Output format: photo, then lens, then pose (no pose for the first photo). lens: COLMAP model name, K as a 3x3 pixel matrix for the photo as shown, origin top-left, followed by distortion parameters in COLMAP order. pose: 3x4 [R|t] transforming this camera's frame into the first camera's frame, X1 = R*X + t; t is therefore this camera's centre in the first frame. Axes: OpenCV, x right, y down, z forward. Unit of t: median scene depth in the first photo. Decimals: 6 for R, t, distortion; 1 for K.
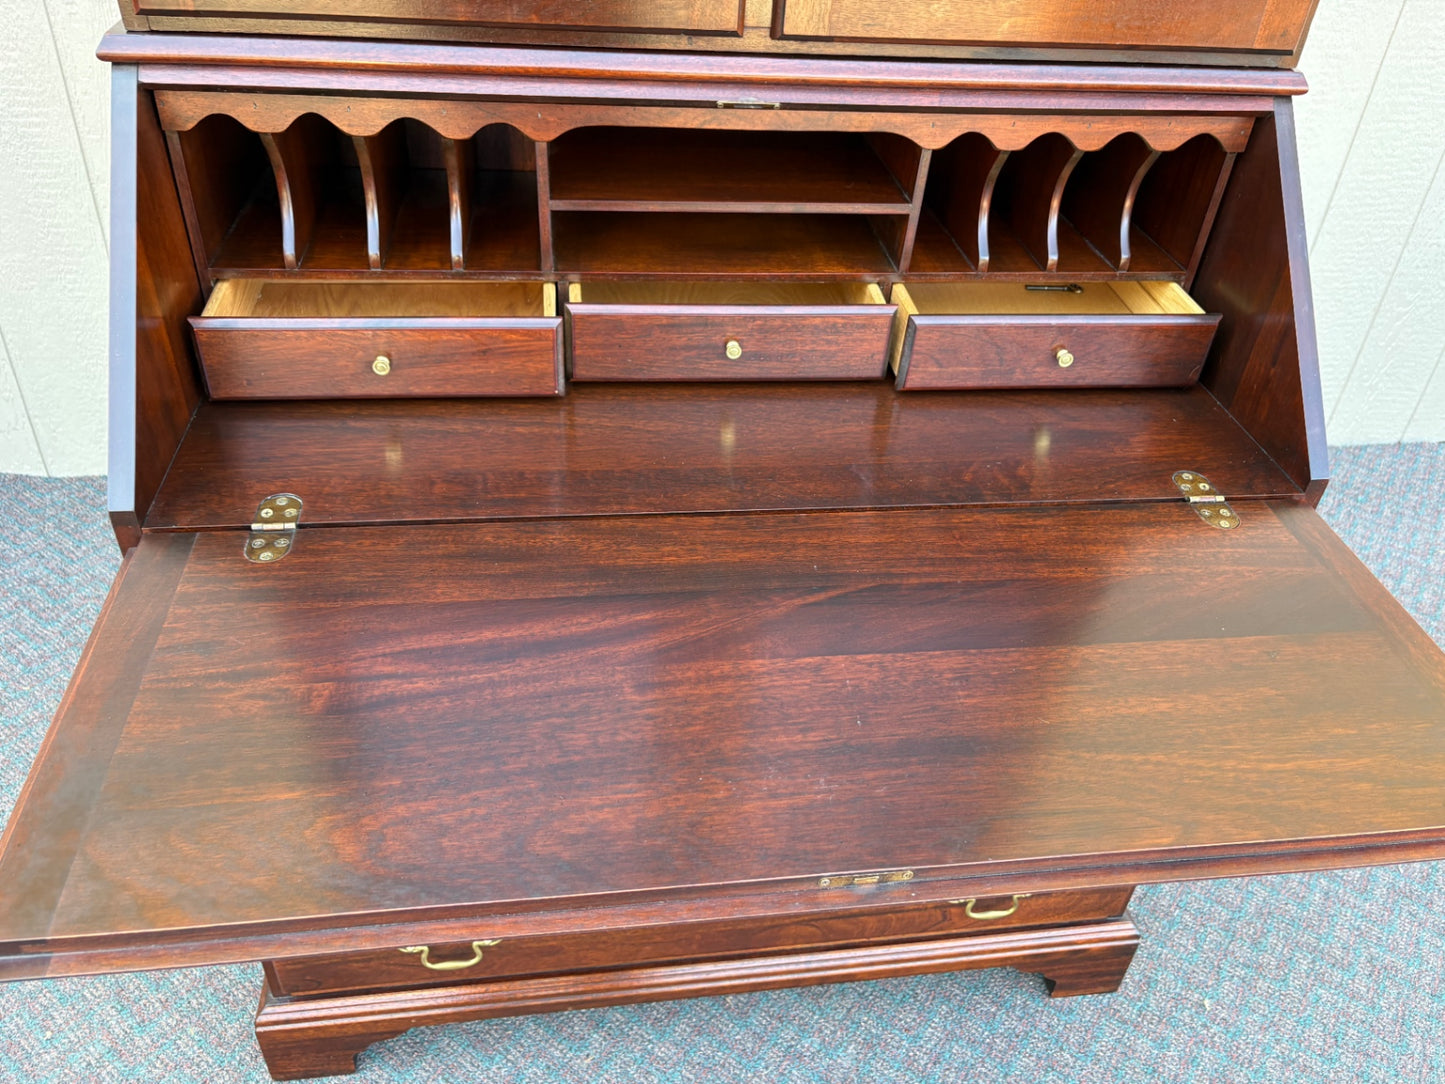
lens RADIAL K [[1104.4, 0, 731.4], [0, 1104.4, 548.8], [0, 0, 1]] dist [0.048544, -0.056782]
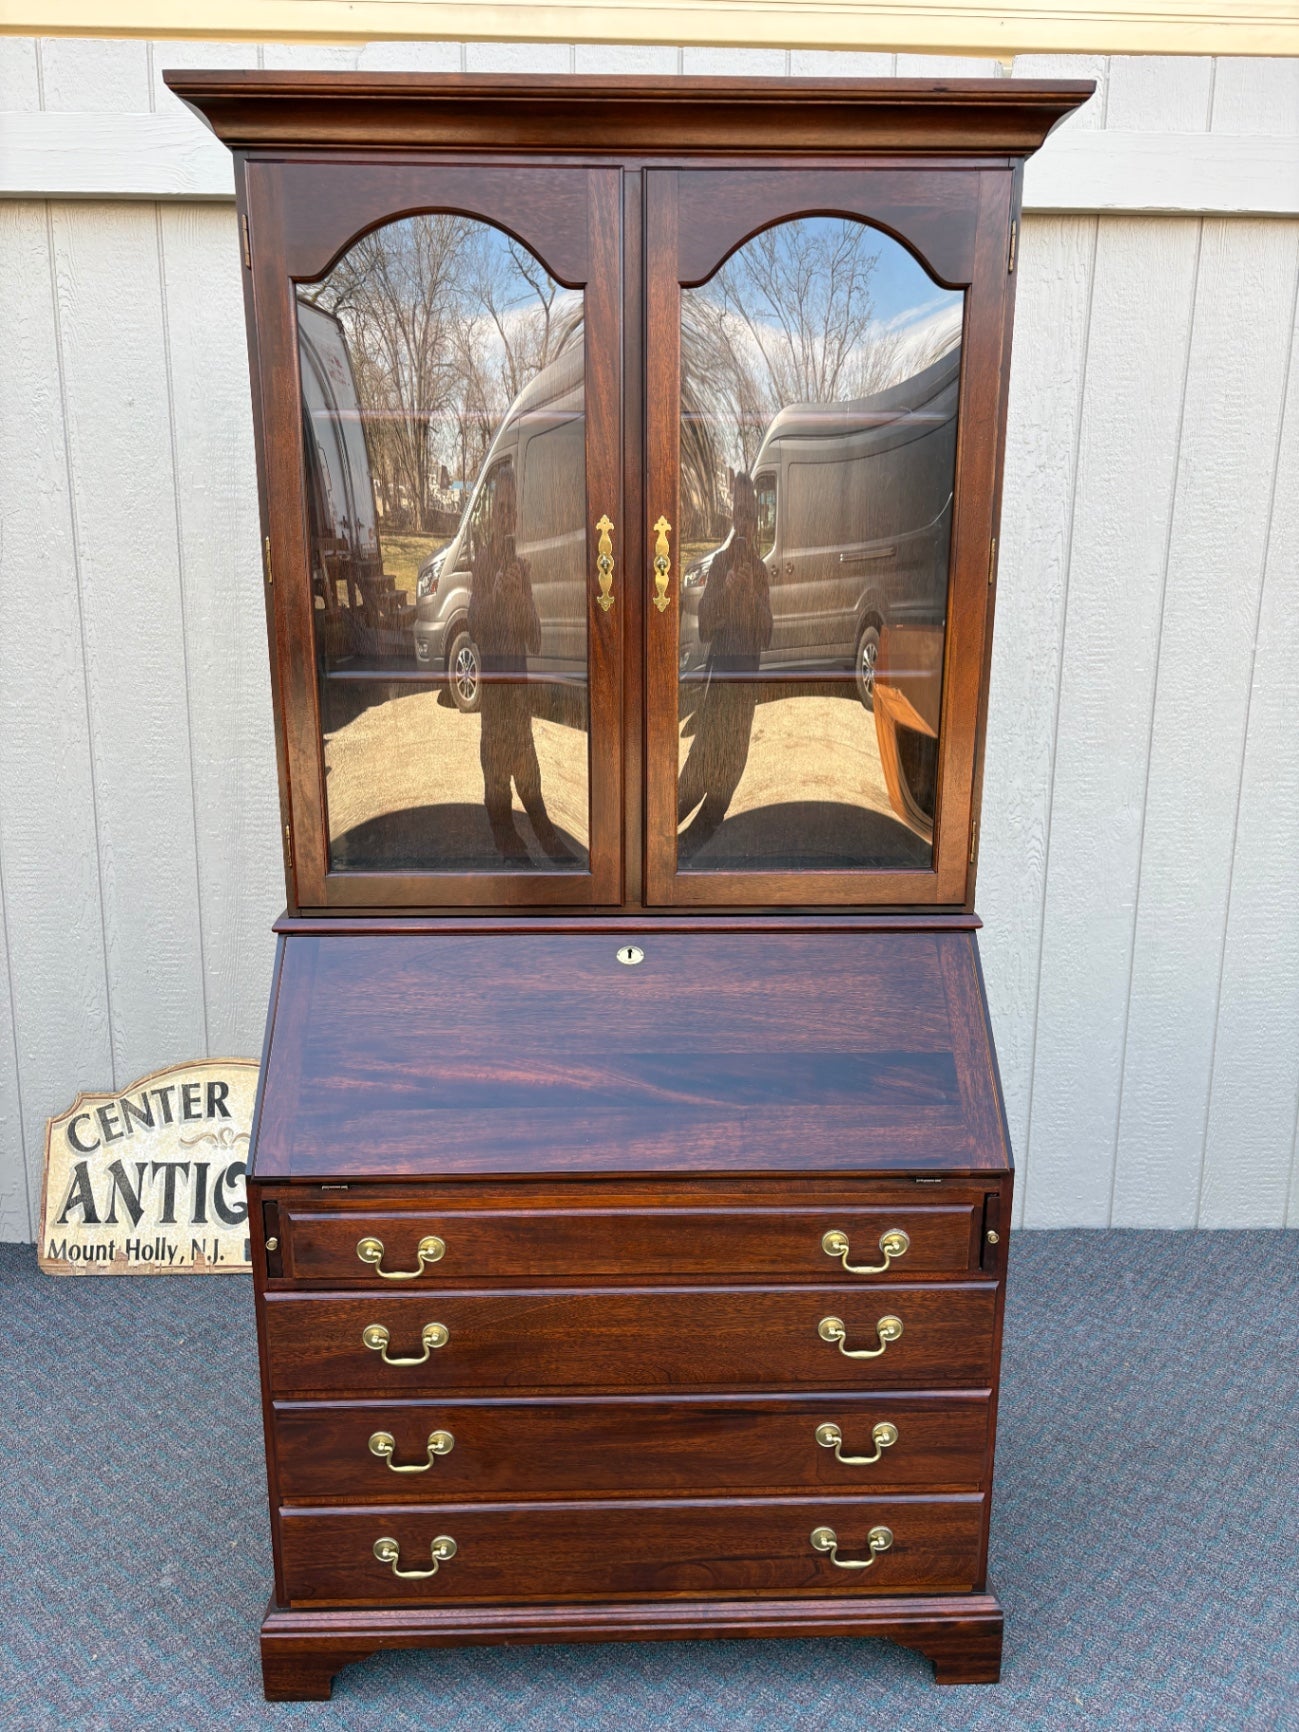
lens RADIAL K [[1323.7, 0, 632.0], [0, 1323.7, 867.3], [0, 0, 1]] dist [0.048544, -0.056782]
pose [[0.991422, -0.034945, -0.125942, 0.197104], [-0.019908, 0.911978, -0.409755, 0.230689], [0.129175, 0.408747, 0.903460, -0.622744]]
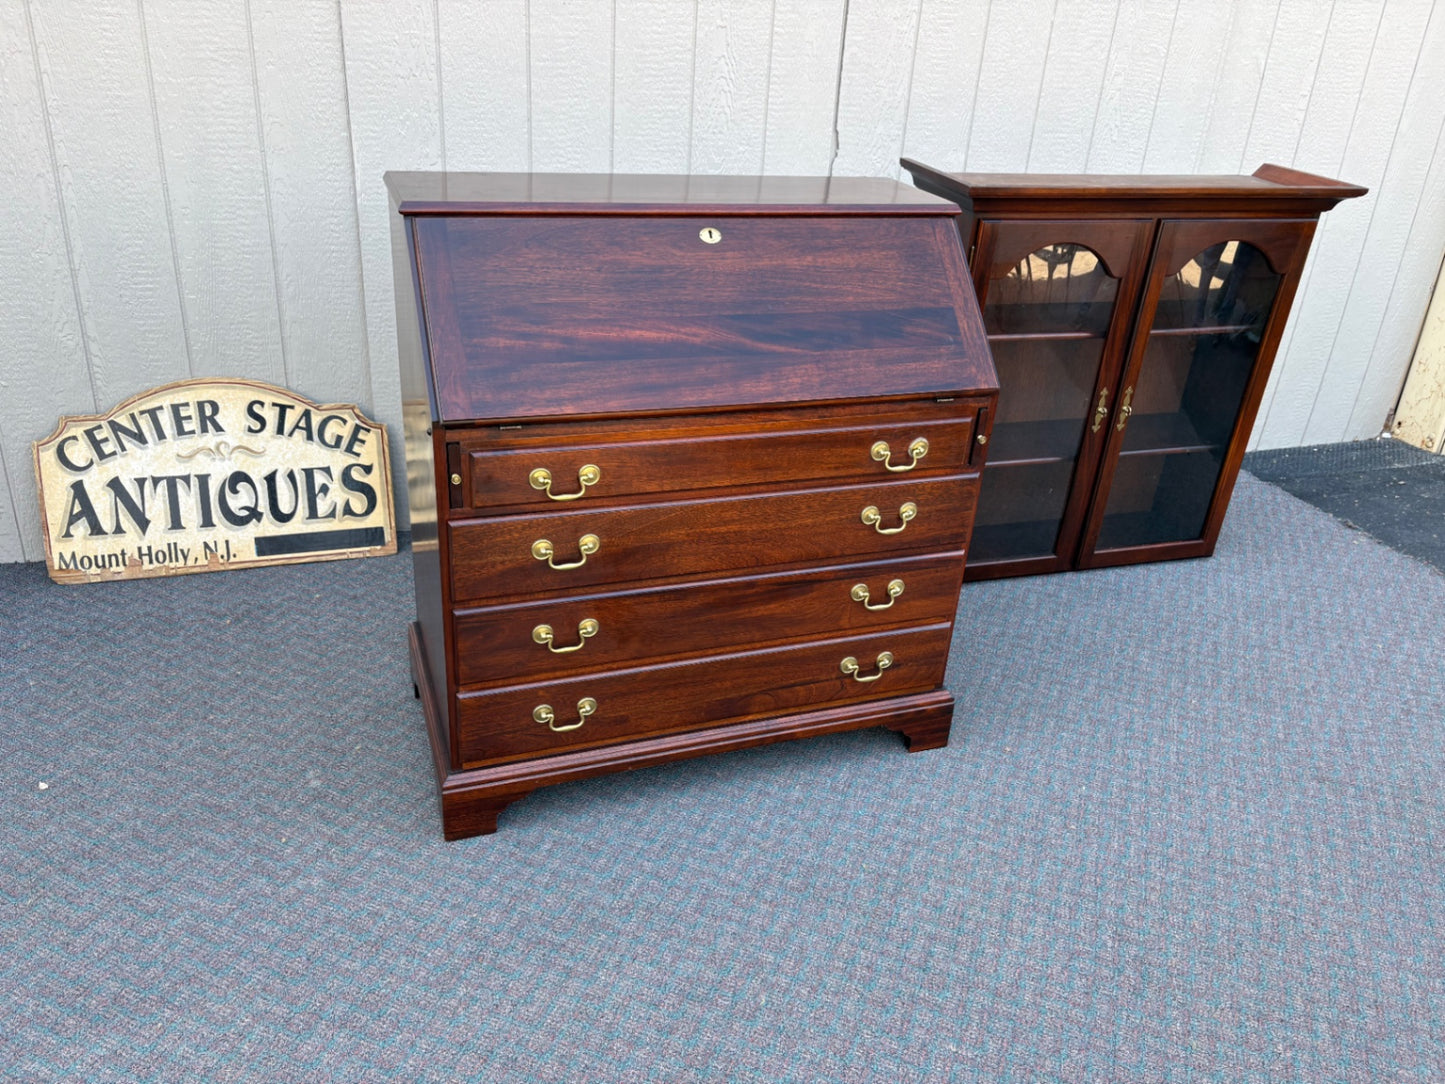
lens RADIAL K [[1099.5, 0, 723.2], [0, 1099.5, 549.5], [0, 0, 1]] dist [0.064728, -0.073802]
pose [[0.977821, -0.094224, 0.187049, -0.274722], [0.124500, 0.979665, -0.157341, 0.360168], [-0.168420, 0.177139, 0.969668, -0.620152]]
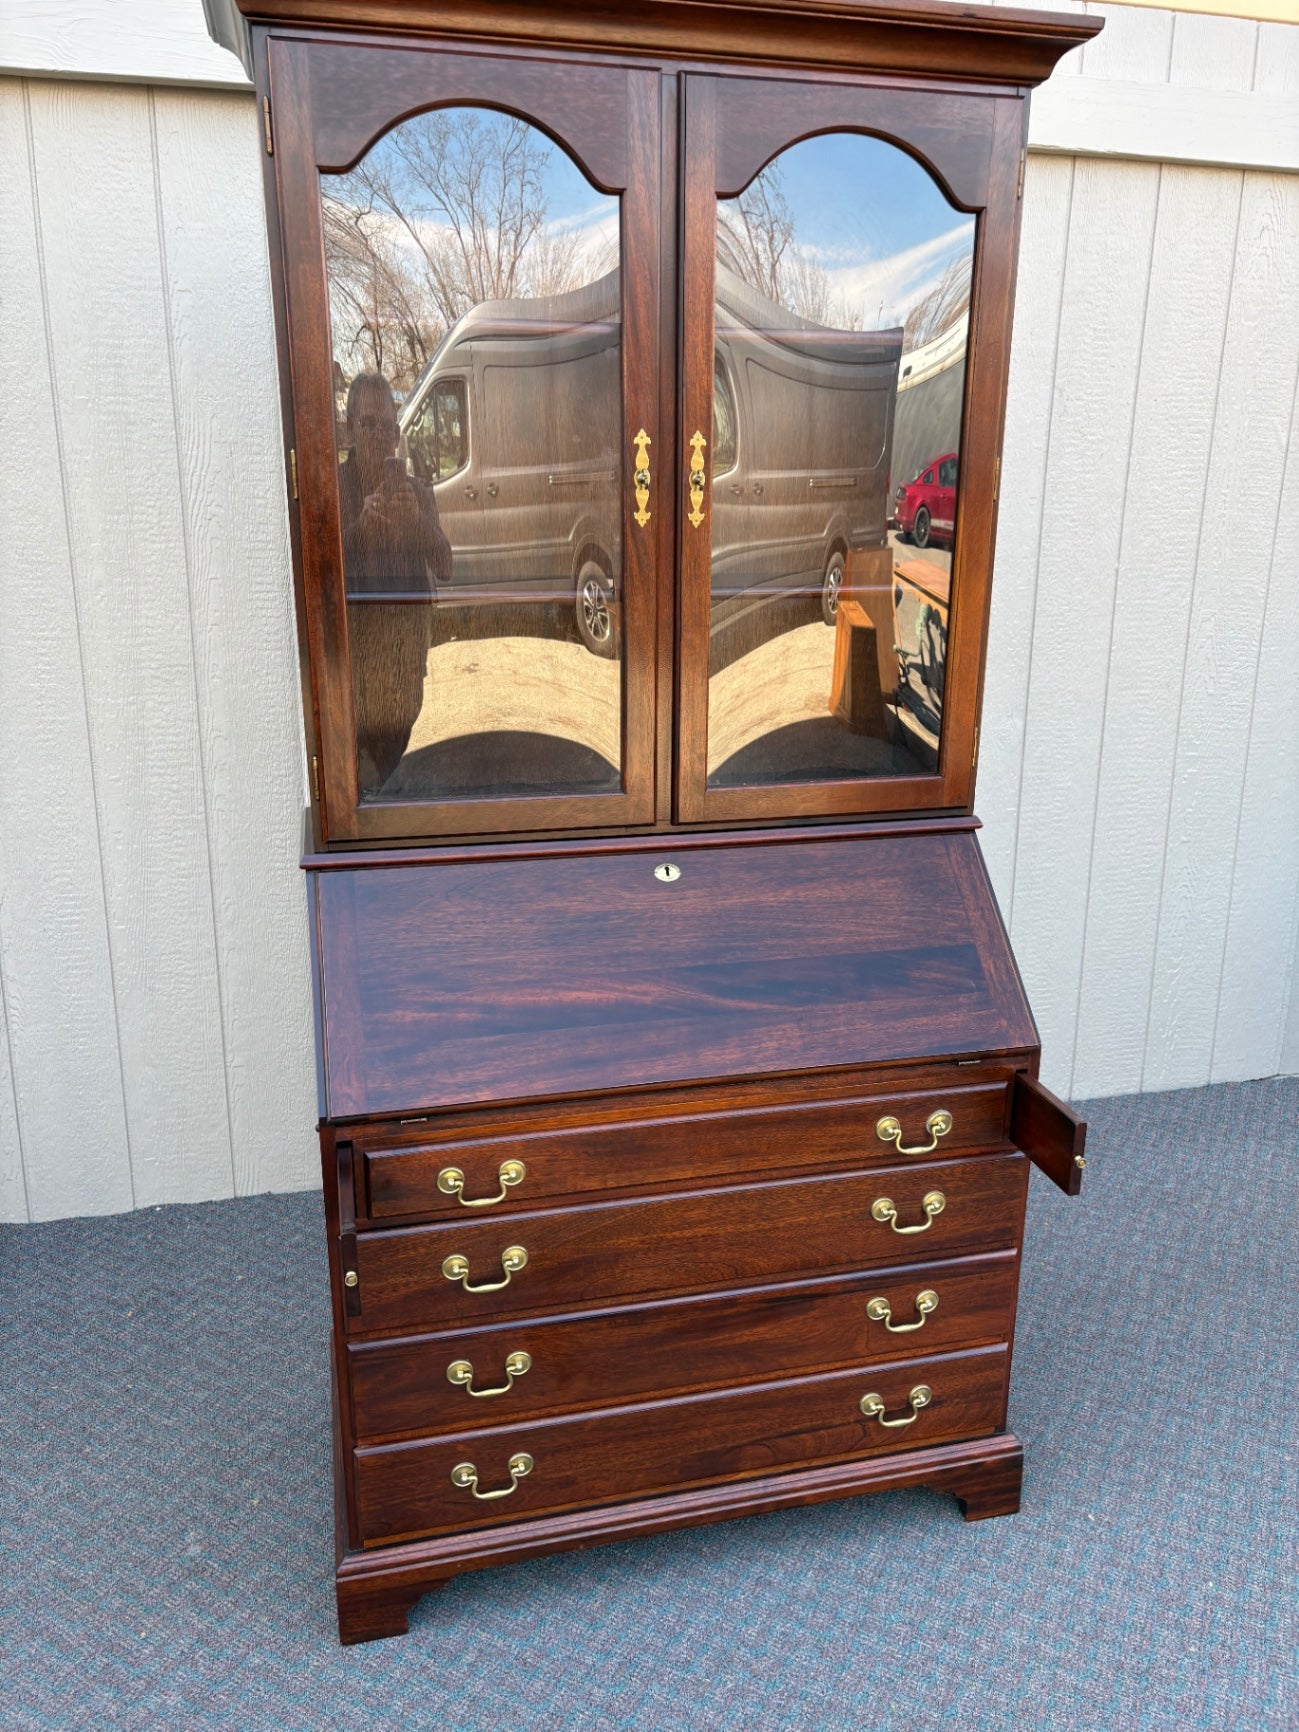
lens RADIAL K [[1323.7, 0, 648.8], [0, 1323.7, 870.7], [0, 0, 1]] dist [0.048544, -0.056782]
pose [[0.993059, -0.085889, 0.080353, -0.121500], [0.109041, 0.928391, -0.355248, 0.243496], [-0.044087, 0.361544, 0.931312, -0.643410]]
